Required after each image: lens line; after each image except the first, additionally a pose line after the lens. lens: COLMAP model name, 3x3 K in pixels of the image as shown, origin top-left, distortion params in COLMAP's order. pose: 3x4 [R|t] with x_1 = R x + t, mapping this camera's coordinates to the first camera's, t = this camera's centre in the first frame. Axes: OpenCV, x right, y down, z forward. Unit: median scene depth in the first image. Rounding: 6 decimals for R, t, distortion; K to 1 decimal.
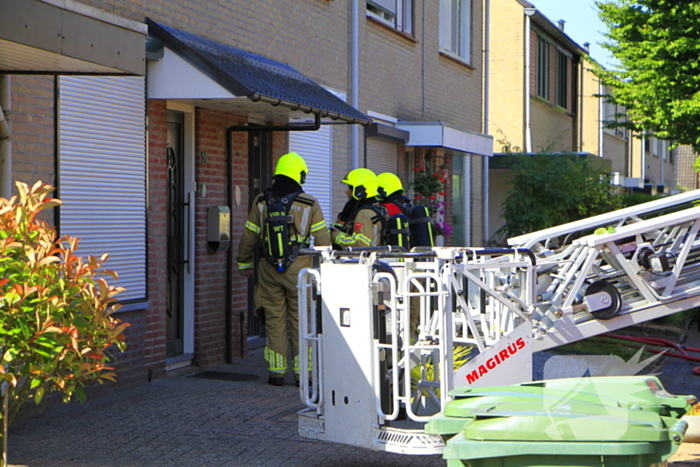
lens RADIAL K [[2254.1, 0, 350.0], [0, 2254.1, 233.5], [0, 0, 1]] dist [0.640638, -1.054843]
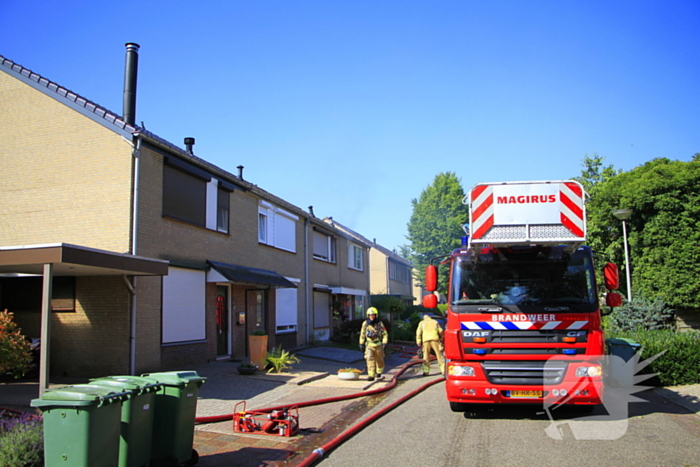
lens RADIAL K [[581.5, 0, 348.2], [0, 581.5, 245.7], [0, 0, 1]] dist [-0.187875, 0.156629]
pose [[0.997471, -0.028162, -0.065259, 0.173934], [0.020128, 0.992491, -0.120647, -0.003232], [0.068167, 0.119029, 0.990548, 0.114615]]
